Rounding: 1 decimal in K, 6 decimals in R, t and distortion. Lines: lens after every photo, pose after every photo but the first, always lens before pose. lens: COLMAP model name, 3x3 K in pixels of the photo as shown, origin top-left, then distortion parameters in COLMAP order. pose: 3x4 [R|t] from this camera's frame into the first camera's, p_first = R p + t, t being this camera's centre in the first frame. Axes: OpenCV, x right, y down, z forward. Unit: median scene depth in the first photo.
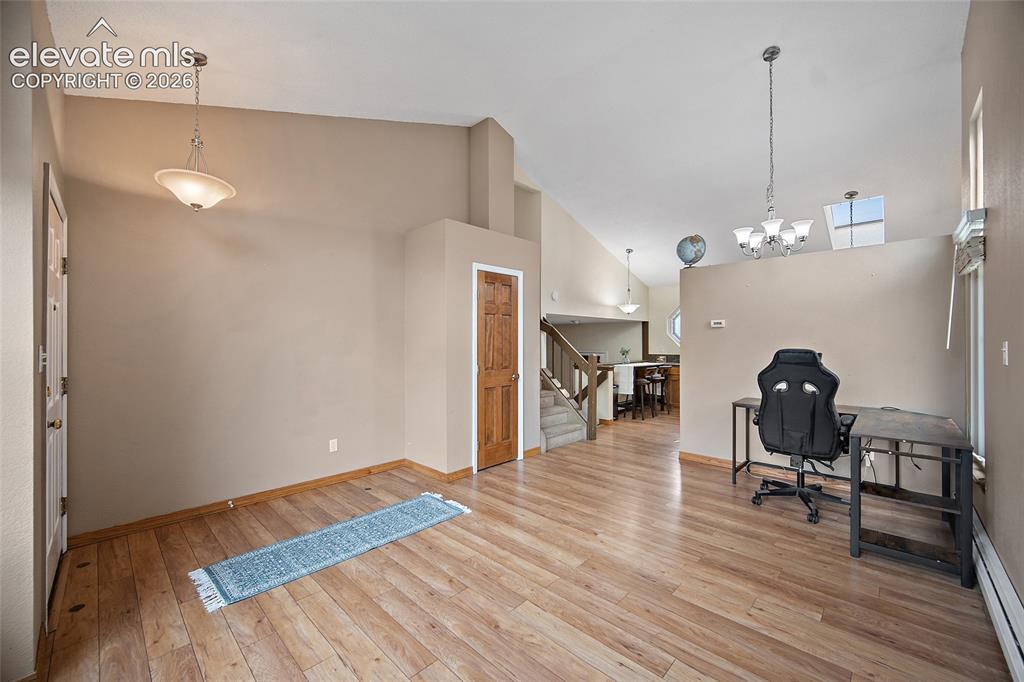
lens RADIAL K [[407.8, 0, 506.9], [0, 407.8, 341.4], [0, 0, 1]] dist [-0.001237, 0.001497]
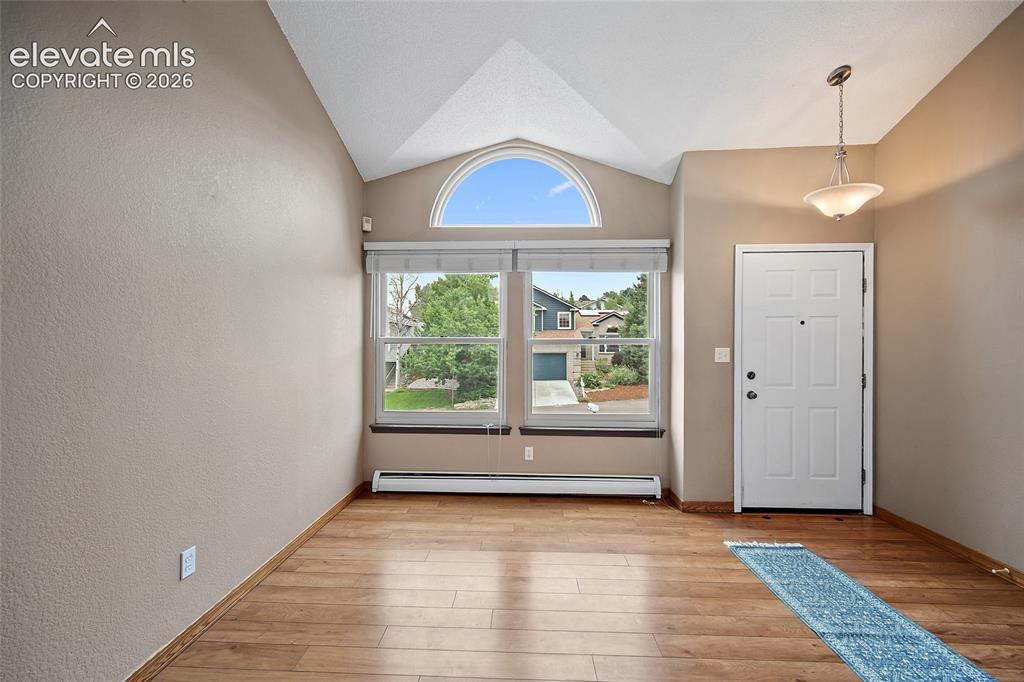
lens RADIAL K [[407.8, 0, 510.2], [0, 407.8, 345.2], [0, 0, 1]] dist [-0.001237, 0.001497]
pose [[-0.745474, -0.003198, -0.666527, 0.582482], [0.001849, 0.999975, -0.006866, 0.005722], [0.666533, -0.006351, -0.745449, 1.245190]]
